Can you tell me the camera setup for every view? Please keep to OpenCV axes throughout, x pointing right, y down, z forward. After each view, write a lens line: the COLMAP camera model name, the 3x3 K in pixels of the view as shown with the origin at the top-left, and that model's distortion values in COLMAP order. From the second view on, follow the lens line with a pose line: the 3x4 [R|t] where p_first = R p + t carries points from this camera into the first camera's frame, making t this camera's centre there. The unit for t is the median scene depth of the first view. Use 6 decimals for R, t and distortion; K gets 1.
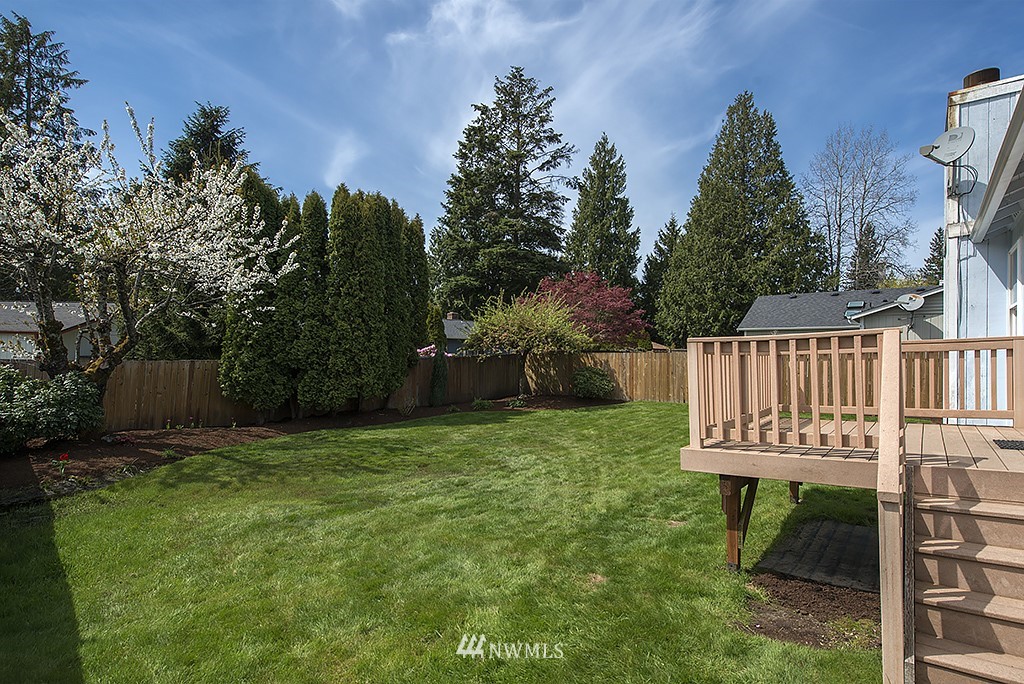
lens RADIAL K [[534.5, 0, 539.3], [0, 534.5, 362.2], [0, 0, 1]] dist [0.004868, 0.001631]
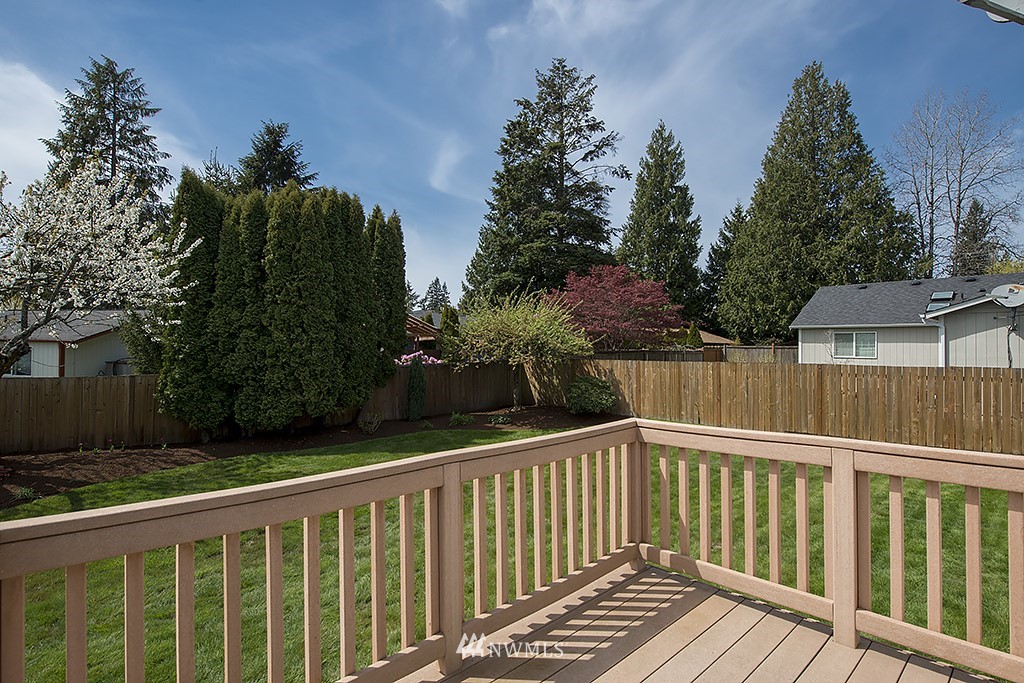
lens RADIAL K [[506.4, 0, 533.4], [0, 506.4, 342.0], [0, 0, 1]] dist [-0.011342, 0.000901]
pose [[0.983989, -0.004967, -0.178158, 0.074019], [0.002011, 0.999857, -0.016768, -0.016505], [0.178216, 0.016142, 0.983859, 0.090454]]
